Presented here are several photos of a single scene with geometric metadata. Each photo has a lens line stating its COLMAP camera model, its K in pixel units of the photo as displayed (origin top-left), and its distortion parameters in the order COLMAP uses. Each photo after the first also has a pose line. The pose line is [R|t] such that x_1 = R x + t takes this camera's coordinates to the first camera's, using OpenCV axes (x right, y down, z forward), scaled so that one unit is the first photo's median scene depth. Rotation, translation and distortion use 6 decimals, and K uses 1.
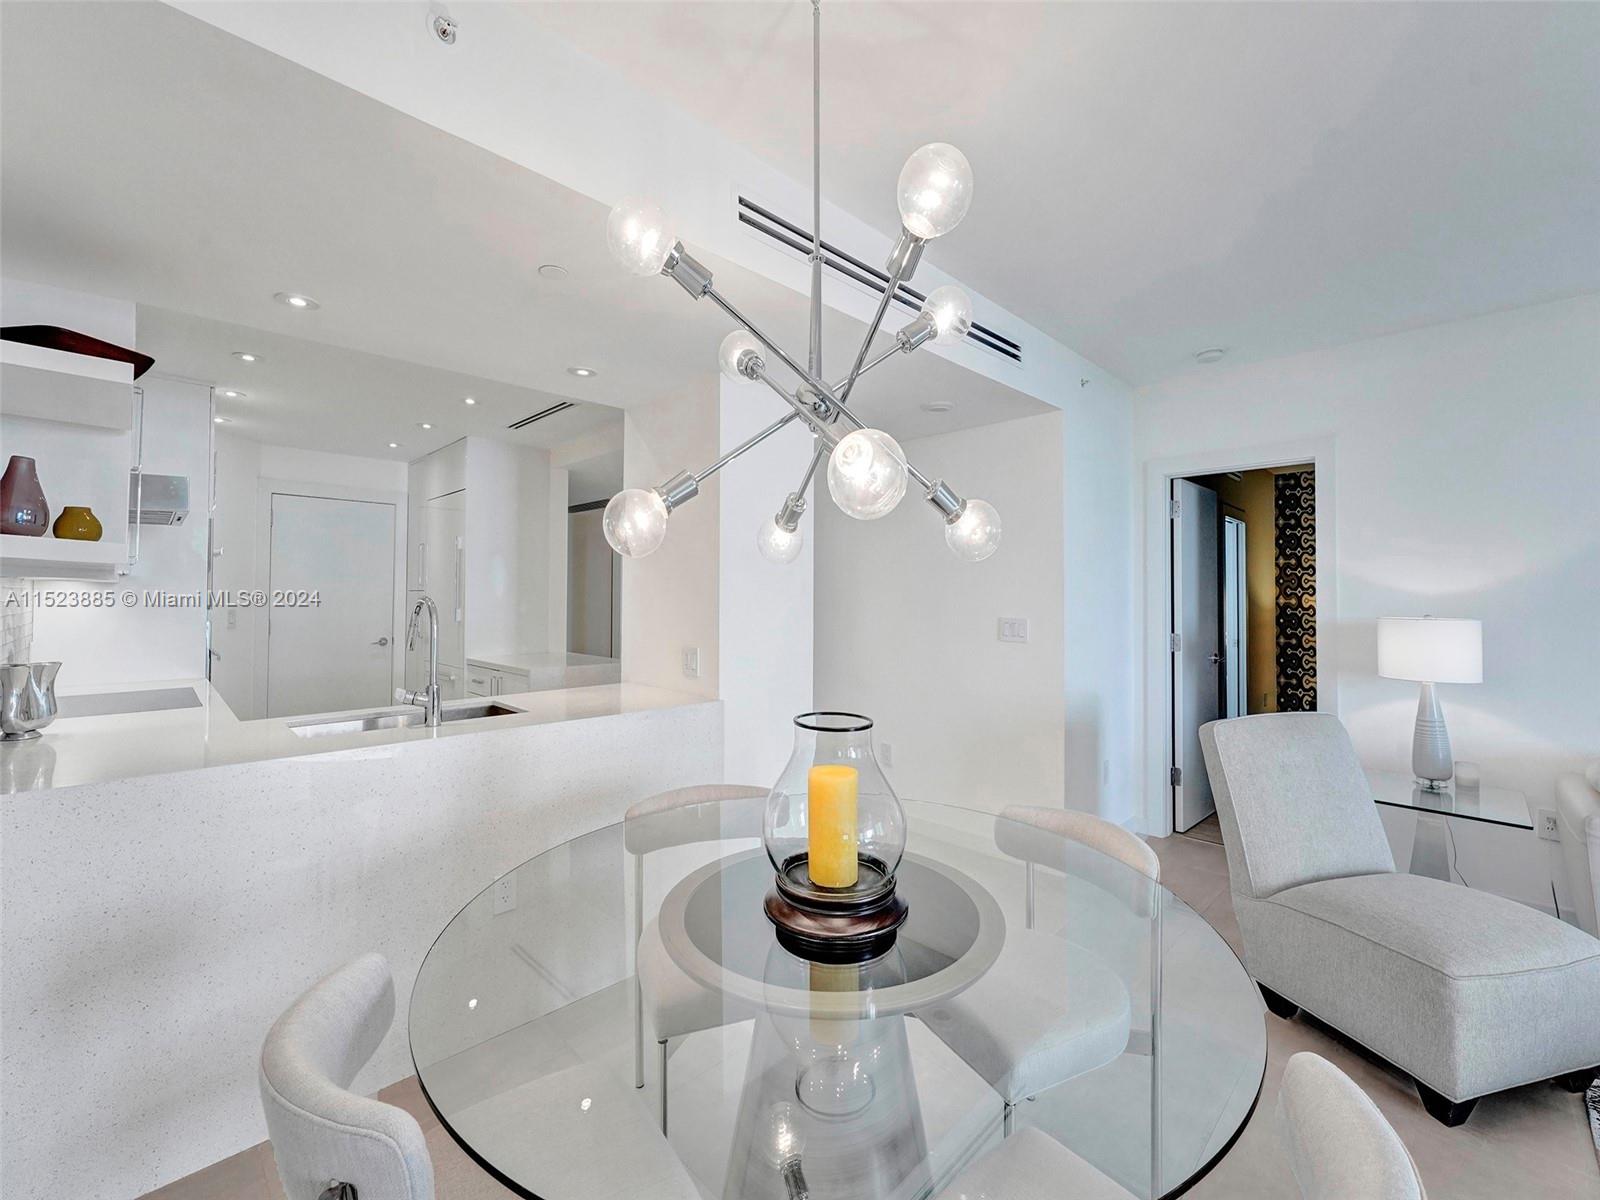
lens RADIAL K [[681.6, 0, 794.8], [0, 681.6, 605.1], [0, 0, 1]] dist [-0.000178, -0.000165]
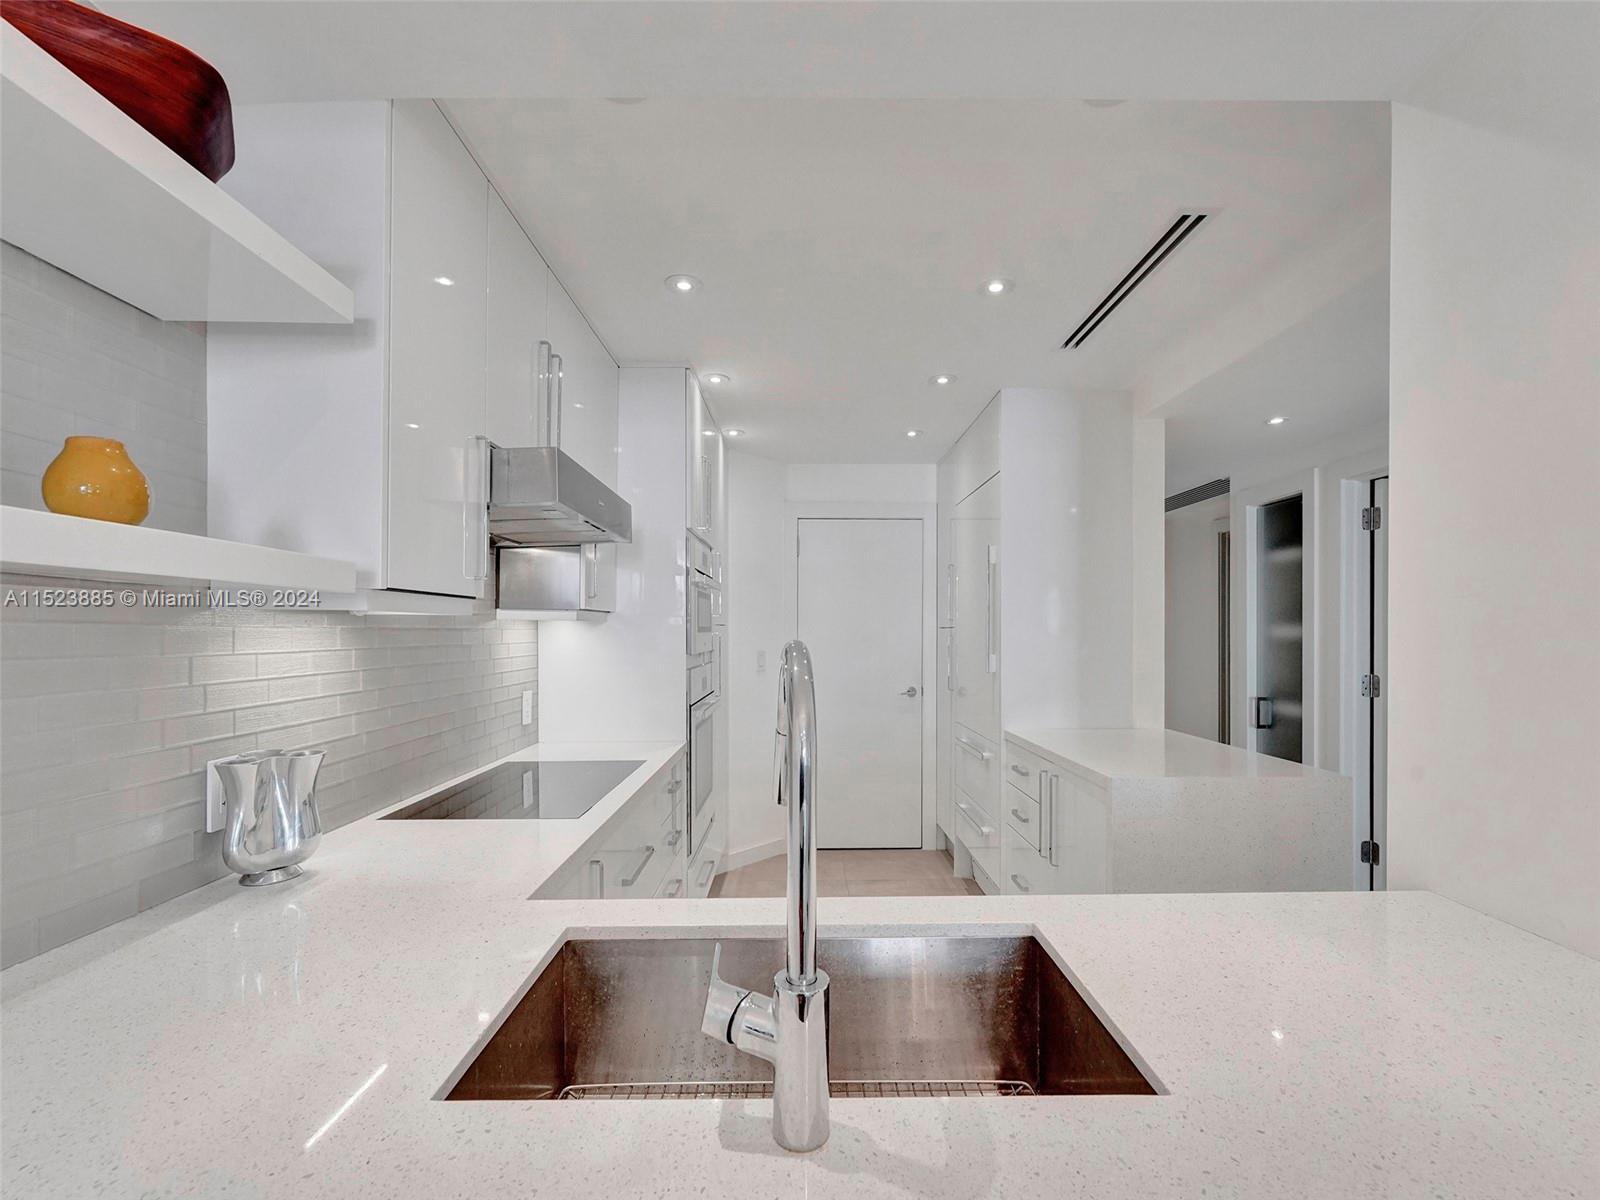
lens RADIAL K [[681.6, 0, 794.8], [0, 681.6, 605.1], [0, 0, 1]] dist [-0.000178, -0.000165]
pose [[0.715538, -0.031118, -0.697880, -0.163325], [-0.007595, 0.998602, -0.052313, -0.006206], [0.698532, 0.042732, 0.714302, 0.382990]]
